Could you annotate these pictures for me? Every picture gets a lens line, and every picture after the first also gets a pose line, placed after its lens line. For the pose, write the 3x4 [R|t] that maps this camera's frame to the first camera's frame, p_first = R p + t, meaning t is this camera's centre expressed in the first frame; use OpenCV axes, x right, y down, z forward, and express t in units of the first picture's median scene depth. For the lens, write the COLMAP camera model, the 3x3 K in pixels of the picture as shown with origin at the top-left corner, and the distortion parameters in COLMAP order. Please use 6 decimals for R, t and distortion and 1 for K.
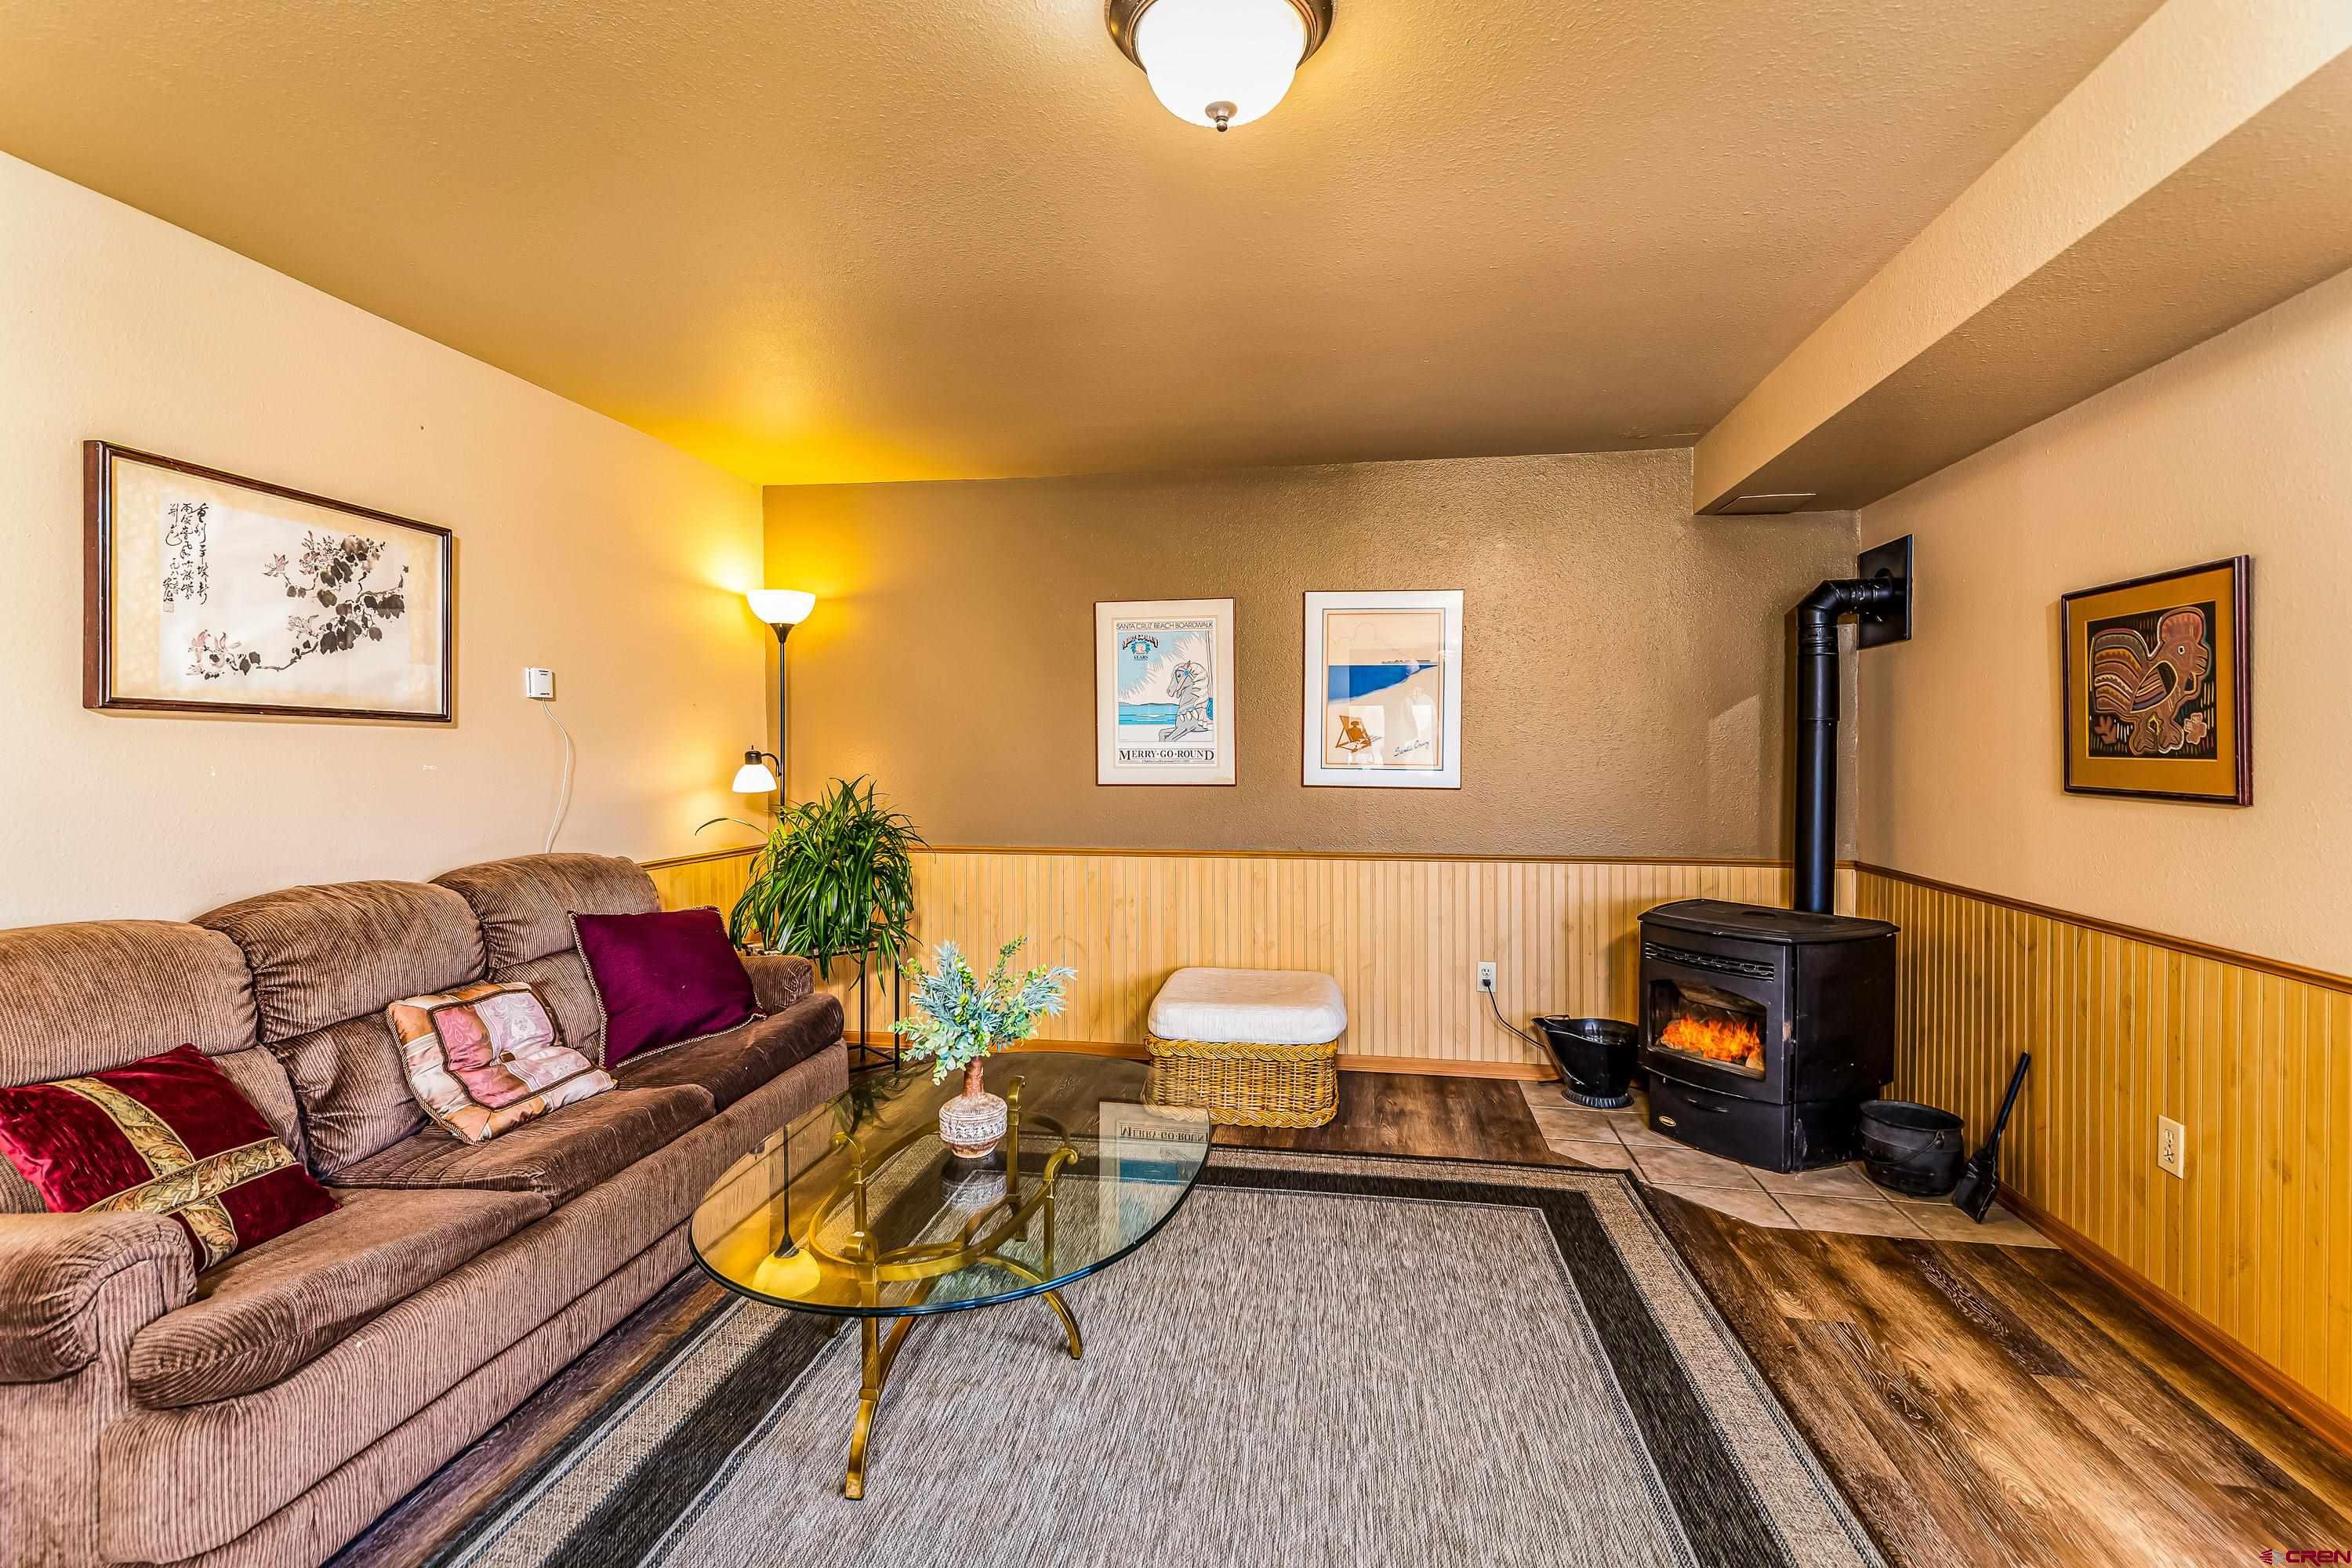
lens RADIAL K [[1061.5, 0, 1179.2], [0, 1061.5, 778.8], [0, 0, 1]] dist [0.014134, -0.000620]
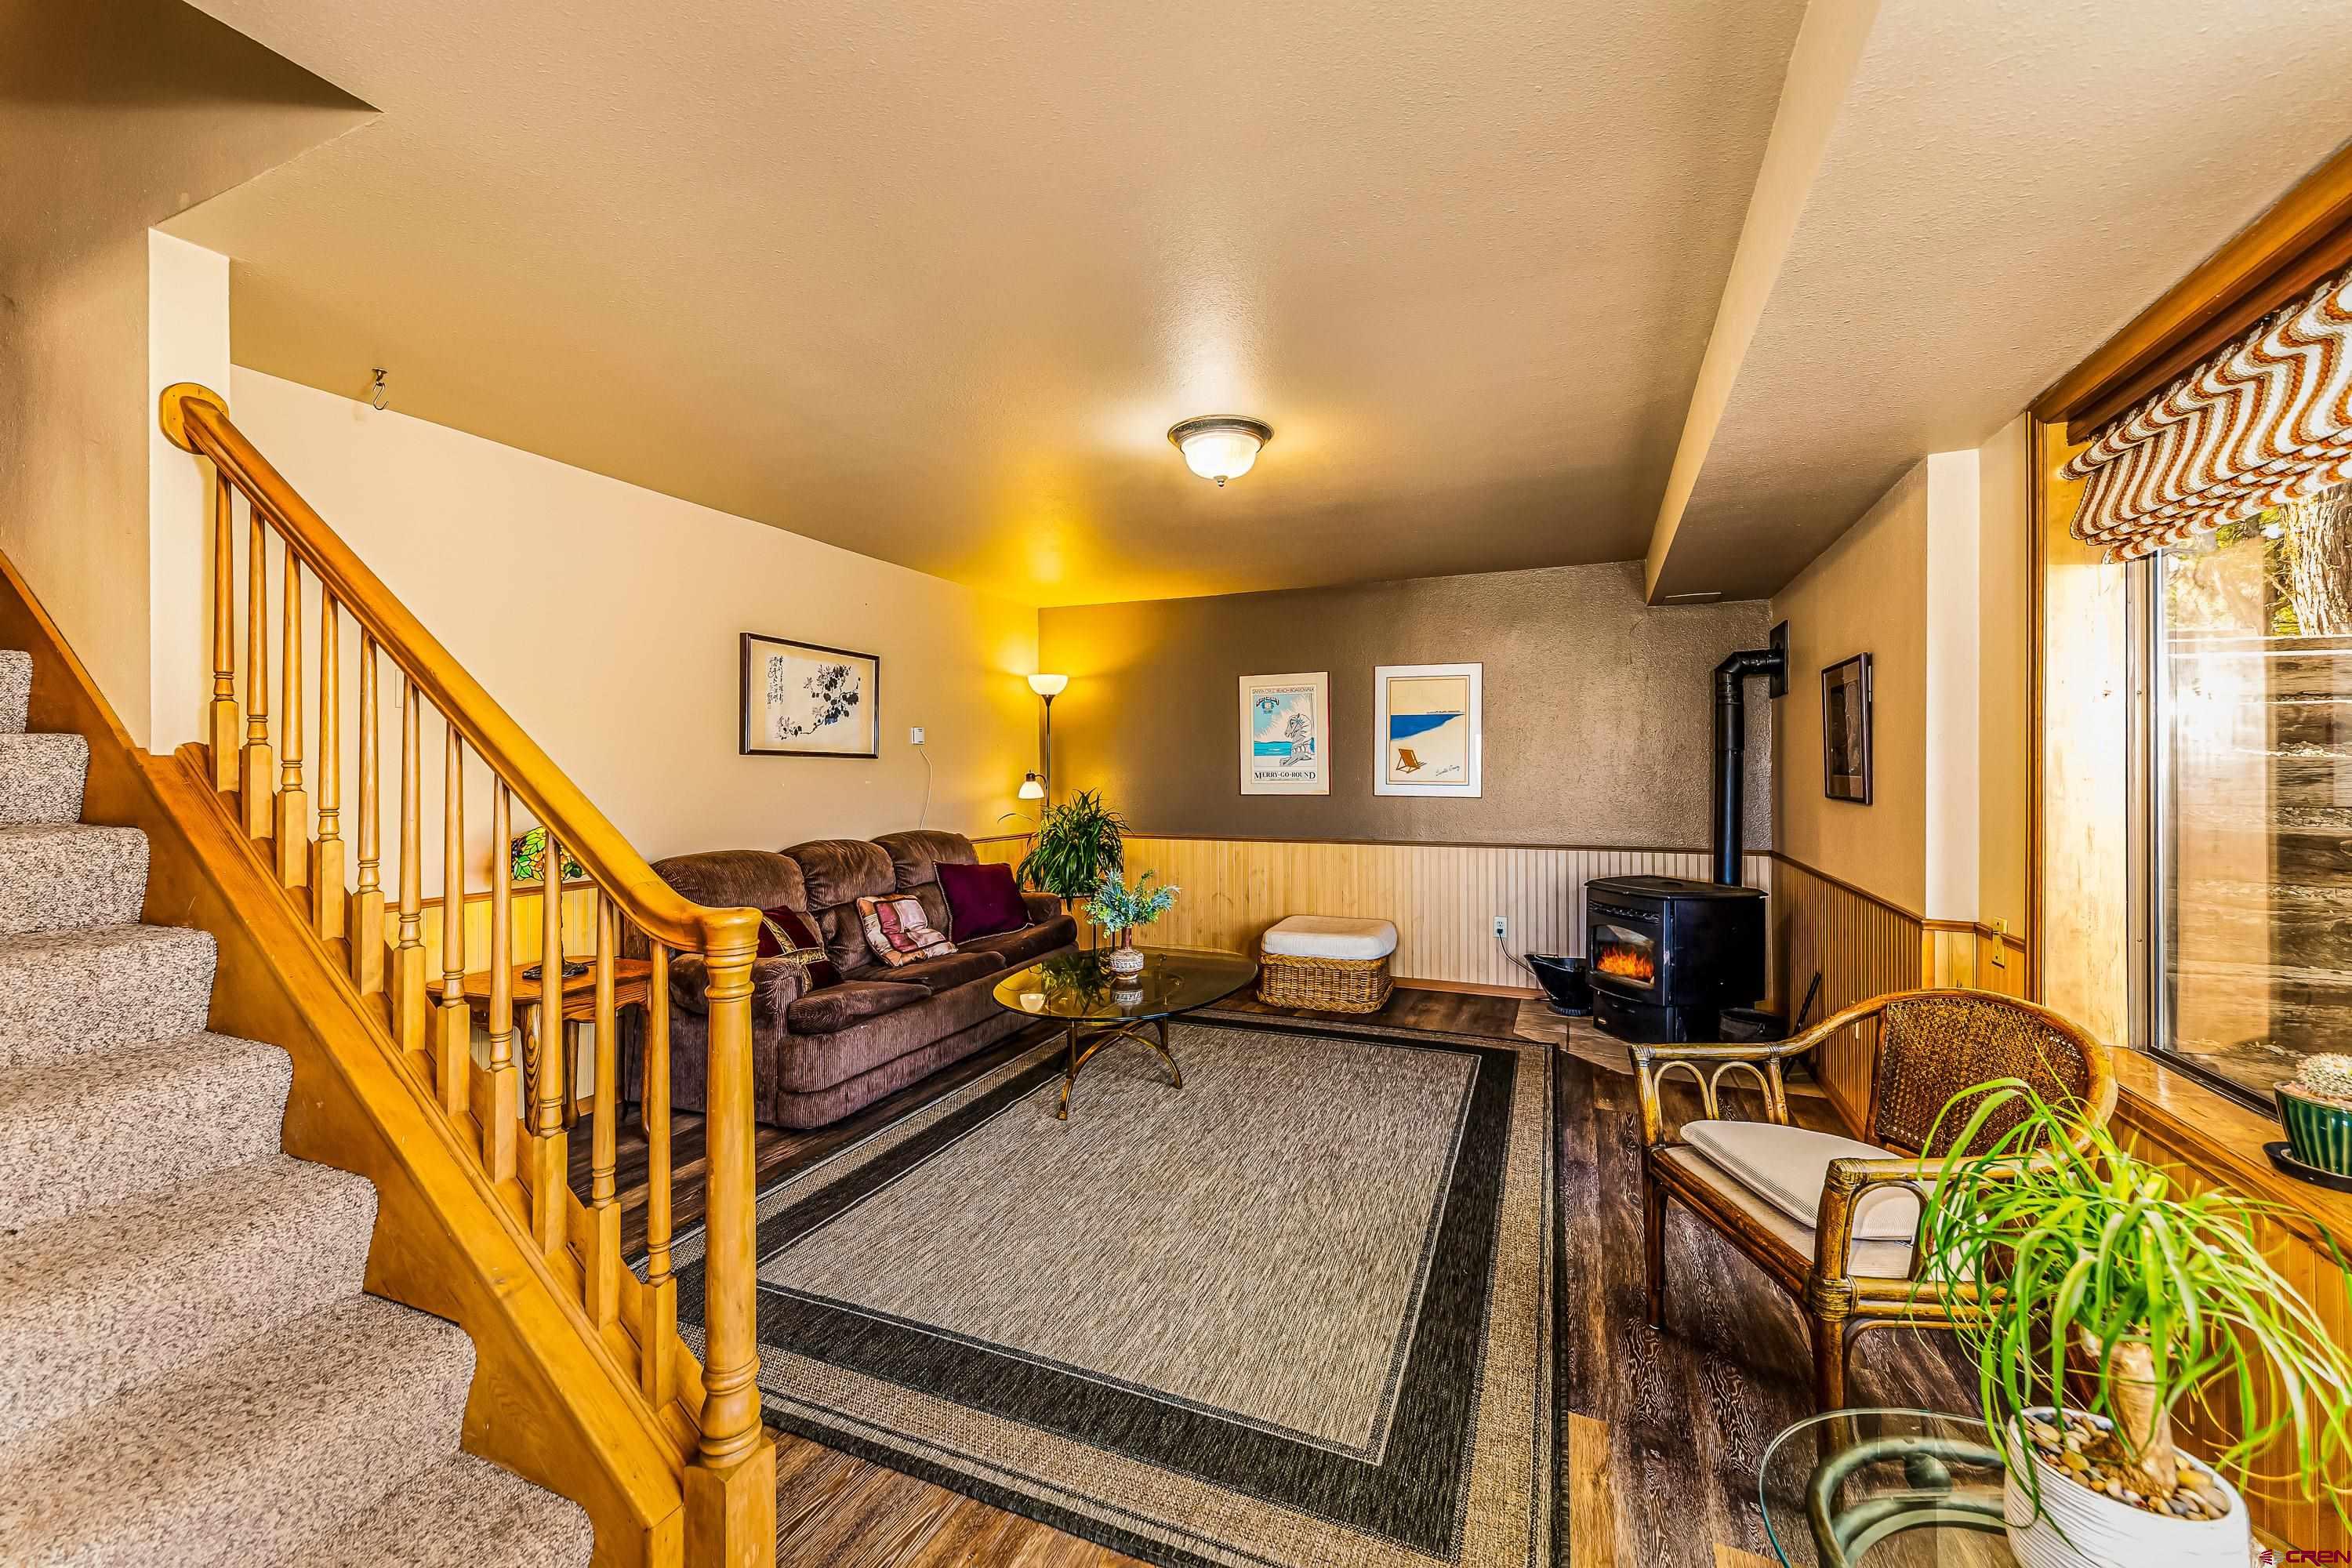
lens RADIAL K [[925.4, 0, 1178.9], [0, 925.4, 793.2], [0, 0, 1]] dist [0.014781, 0.000007]
pose [[0.971817, 0.002573, -0.235724, 0.183487], [-0.003760, 0.999982, -0.004586, 0.011558], [0.235708, 0.005343, 0.971809, -0.387312]]
